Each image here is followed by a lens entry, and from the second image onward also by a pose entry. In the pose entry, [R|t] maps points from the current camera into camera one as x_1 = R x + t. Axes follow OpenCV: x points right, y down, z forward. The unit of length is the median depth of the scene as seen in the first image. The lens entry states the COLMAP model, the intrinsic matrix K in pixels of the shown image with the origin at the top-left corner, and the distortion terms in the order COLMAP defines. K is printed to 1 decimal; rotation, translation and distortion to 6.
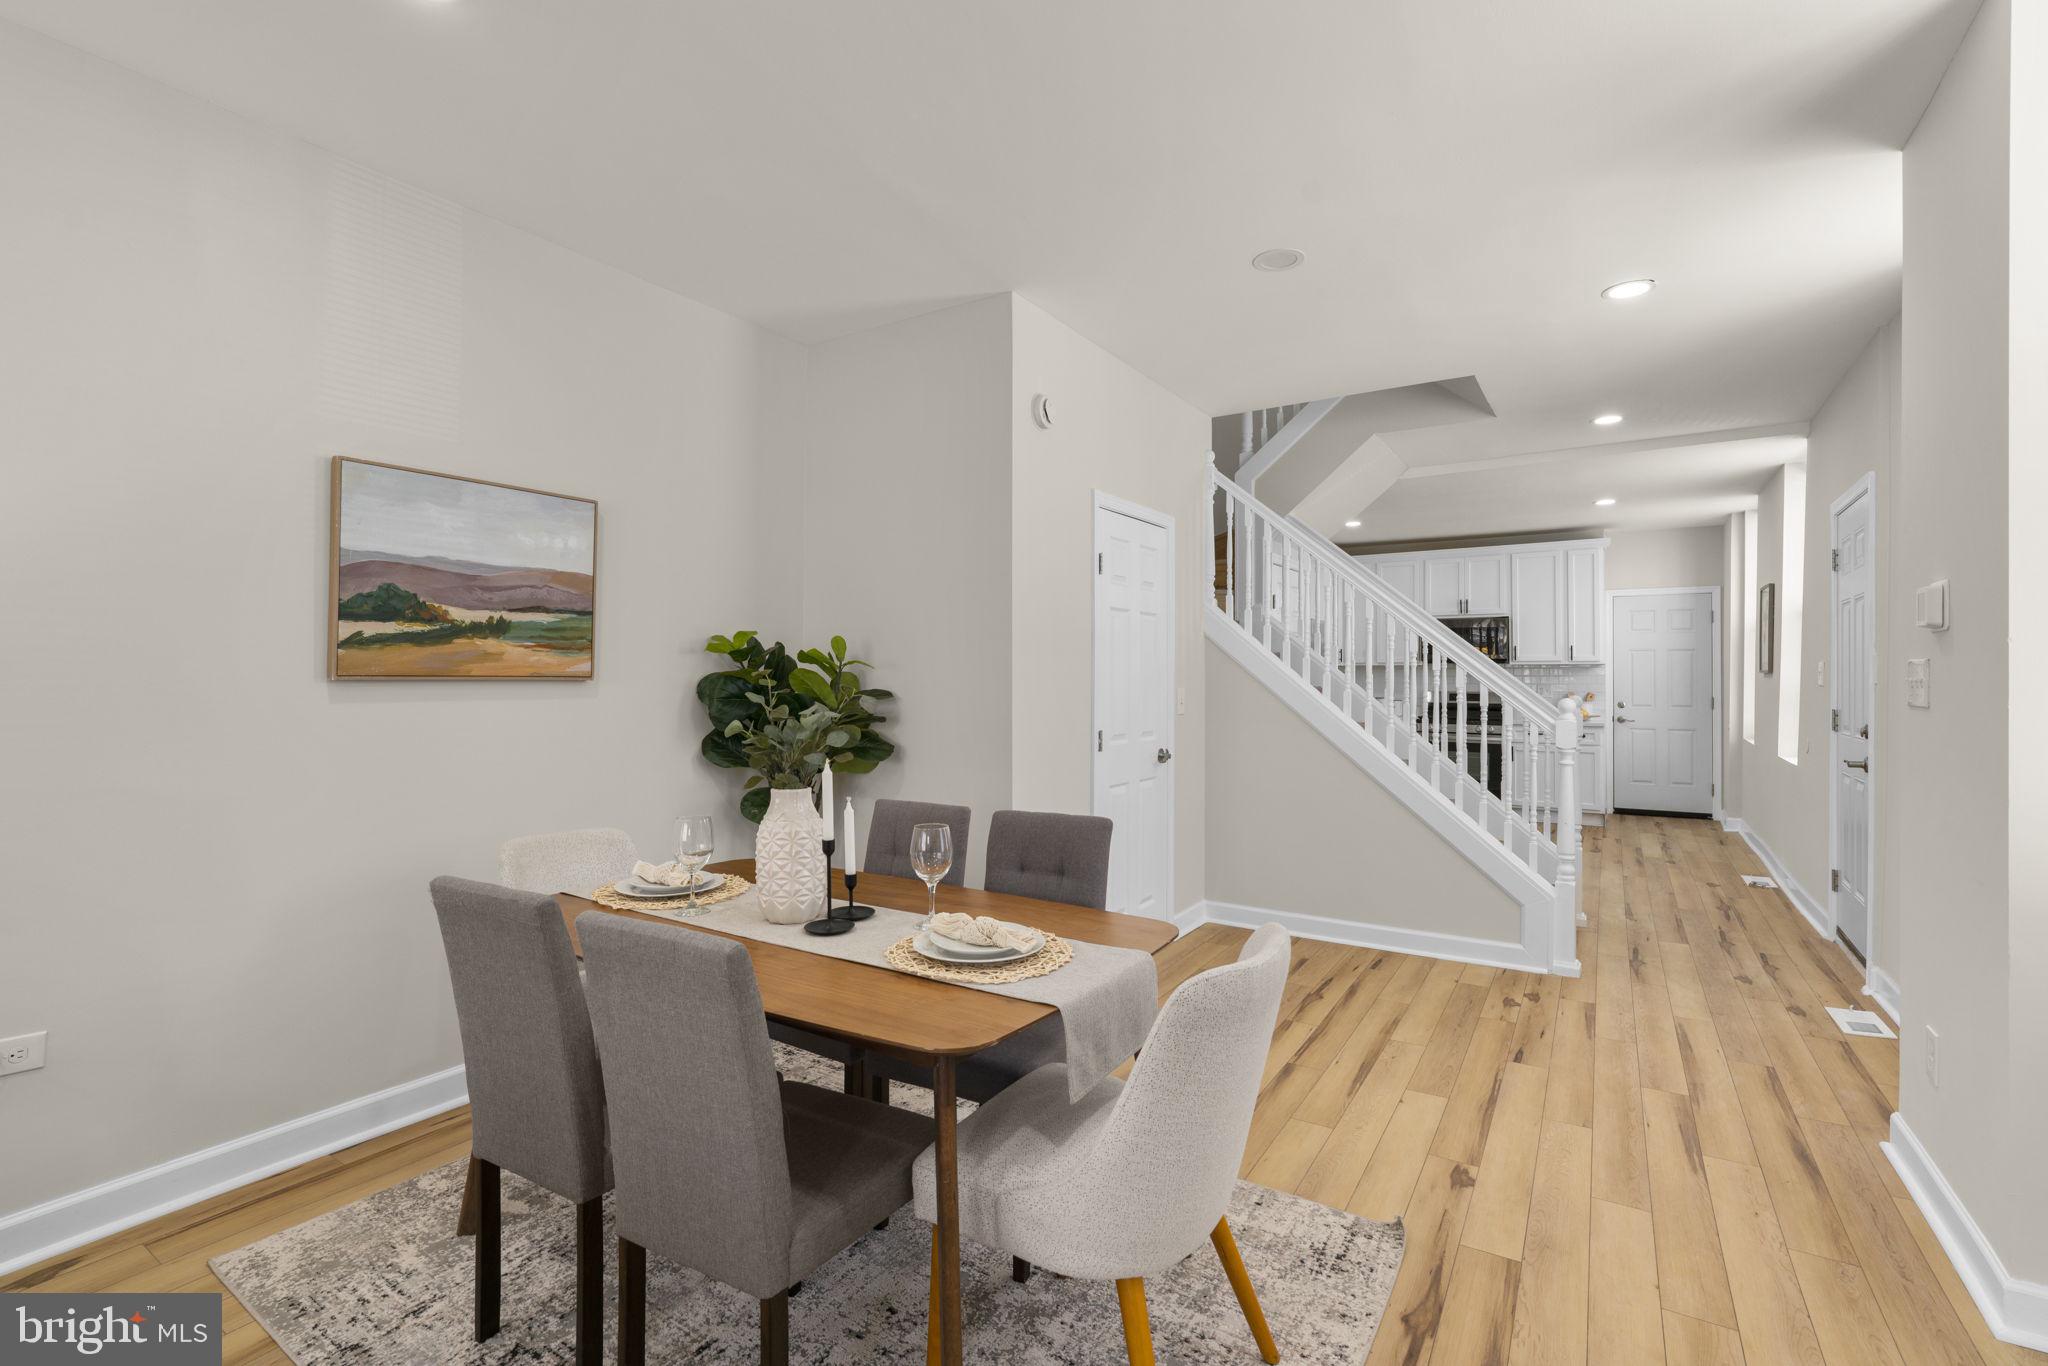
lens RADIAL K [[928.8, 0, 1025.8], [0, 928.8, 682.3], [0, 0, 1]] dist [-0.006975, 0.003314]
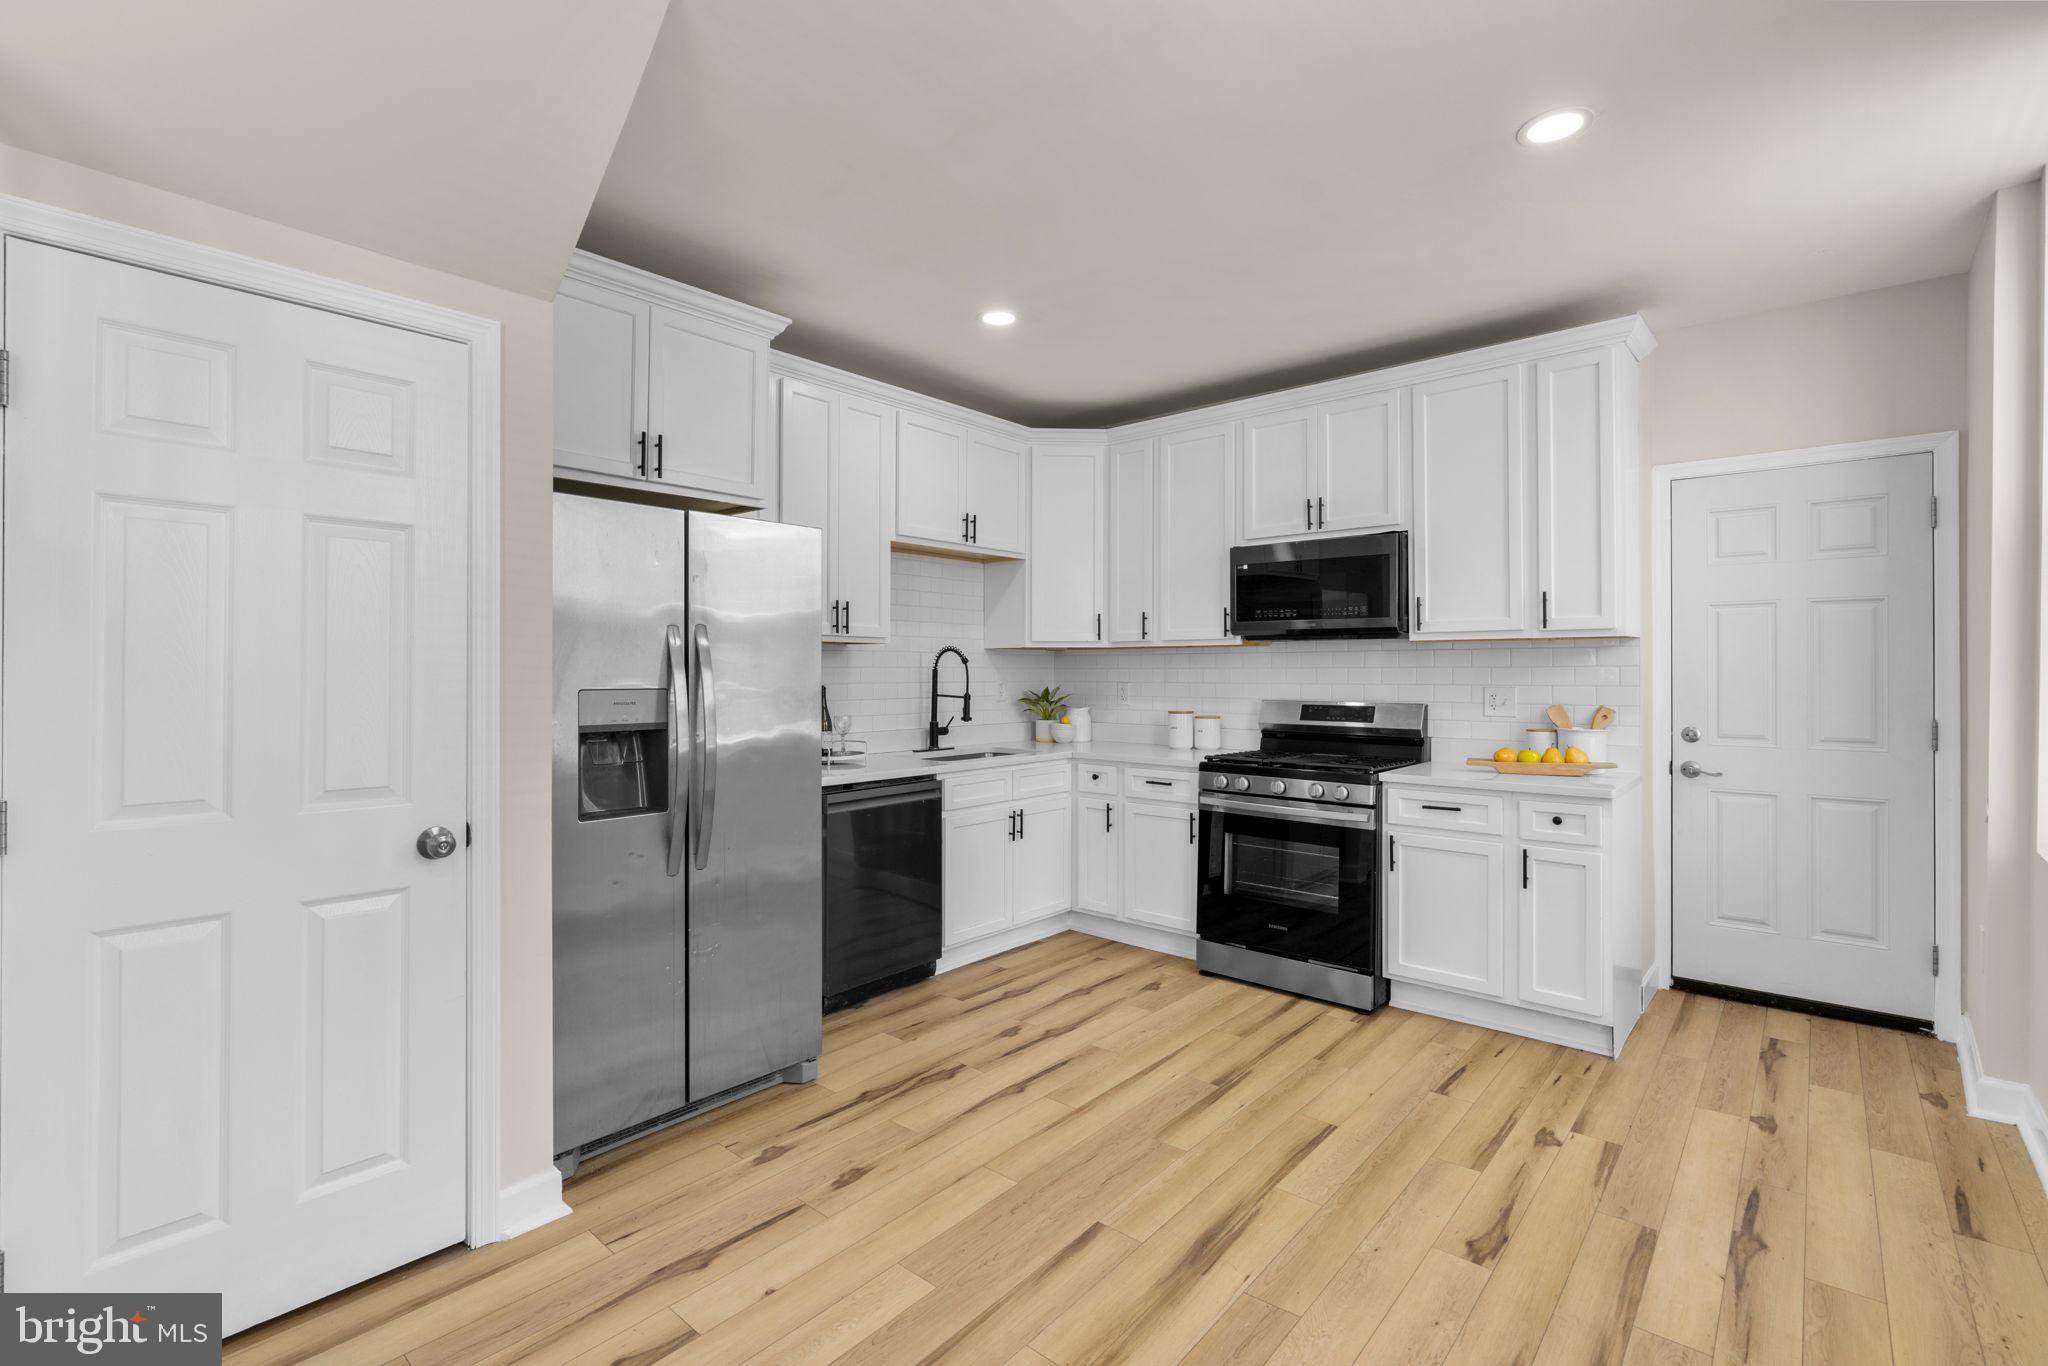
lens RADIAL K [[928.8, 0, 1023.2], [0, 928.8, 676.4], [0, 0, 1]] dist [-0.006975, 0.003314]
pose [[0.989312, 0.000546, -0.145812, 0.412312], [-0.000165, 0.999997, 0.002628, -0.003352], [0.145813, -0.002576, 0.989309, 0.550217]]
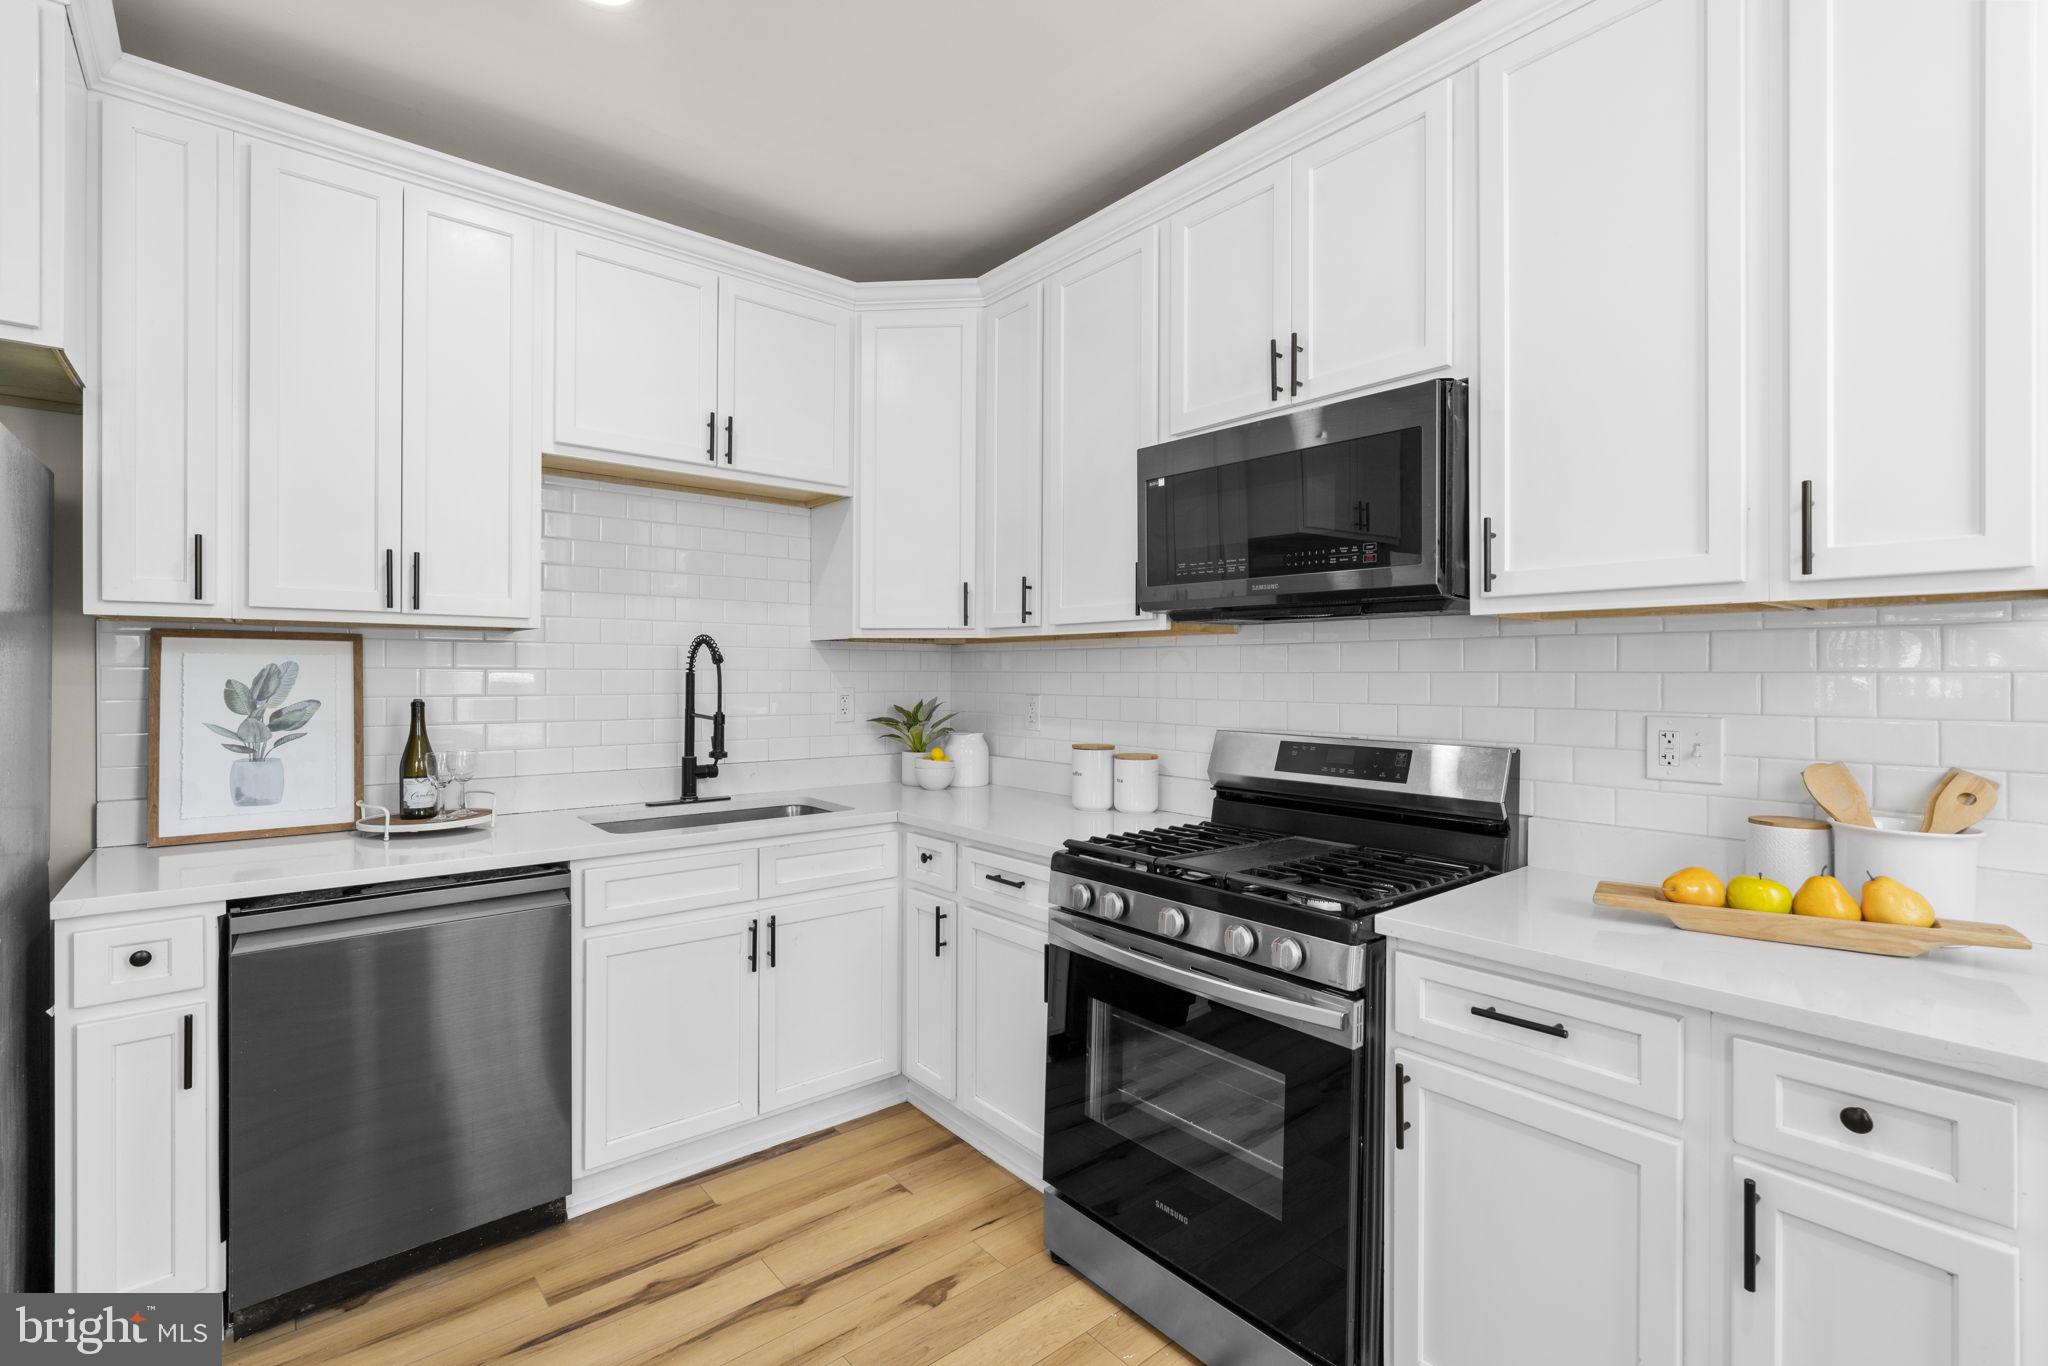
lens RADIAL K [[928.8, 0, 1023.4], [0, 928.8, 676.8], [0, 0, 1]] dist [-0.006975, 0.003314]
pose [[0.951072, 0.004623, -0.308933, 0.499983], [-0.003045, 0.999980, 0.005590, -0.006635], [0.308953, -0.004376, 0.951067, 0.790664]]
